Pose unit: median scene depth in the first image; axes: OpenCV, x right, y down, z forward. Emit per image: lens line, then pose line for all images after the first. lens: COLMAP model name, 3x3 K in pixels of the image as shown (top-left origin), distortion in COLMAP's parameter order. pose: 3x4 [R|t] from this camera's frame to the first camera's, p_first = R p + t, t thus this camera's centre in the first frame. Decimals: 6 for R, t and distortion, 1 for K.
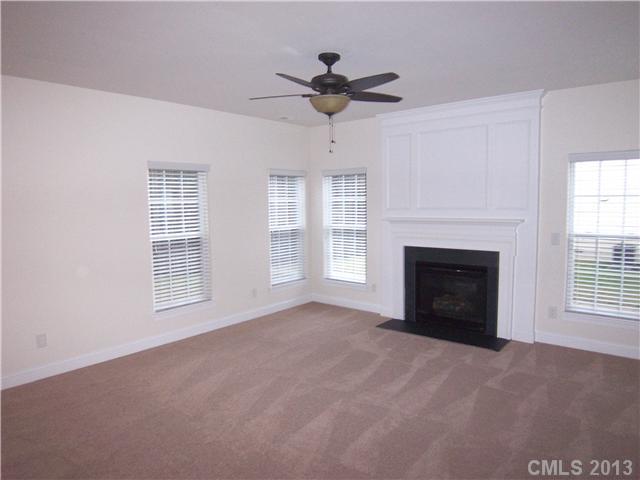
lens RADIAL K [[438.1, 0, 320.5], [0, 438.1, 241.2], [0, 0, 1]] dist [-0.008991, -0.066530]
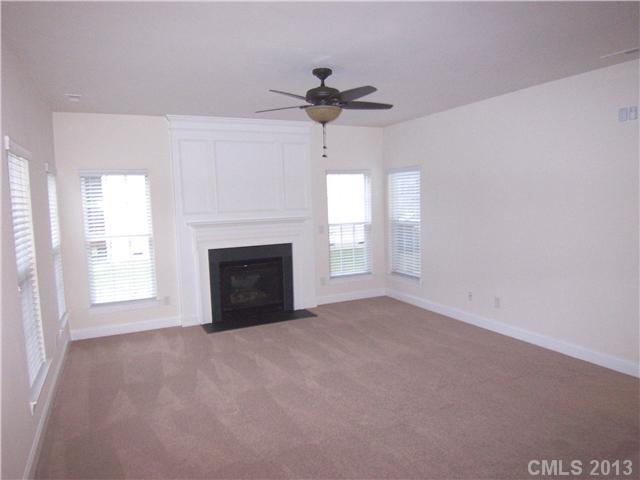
lens RADIAL K [[438.1, 0, 320.5], [0, 438.1, 241.2], [0, 0, 1]] dist [-0.008991, -0.066530]
pose [[0.422872, -0.090081, 0.901701, -0.739657], [0.113693, 0.992458, 0.045829, -0.029722], [-0.899029, 0.083137, 0.429924, 0.397984]]
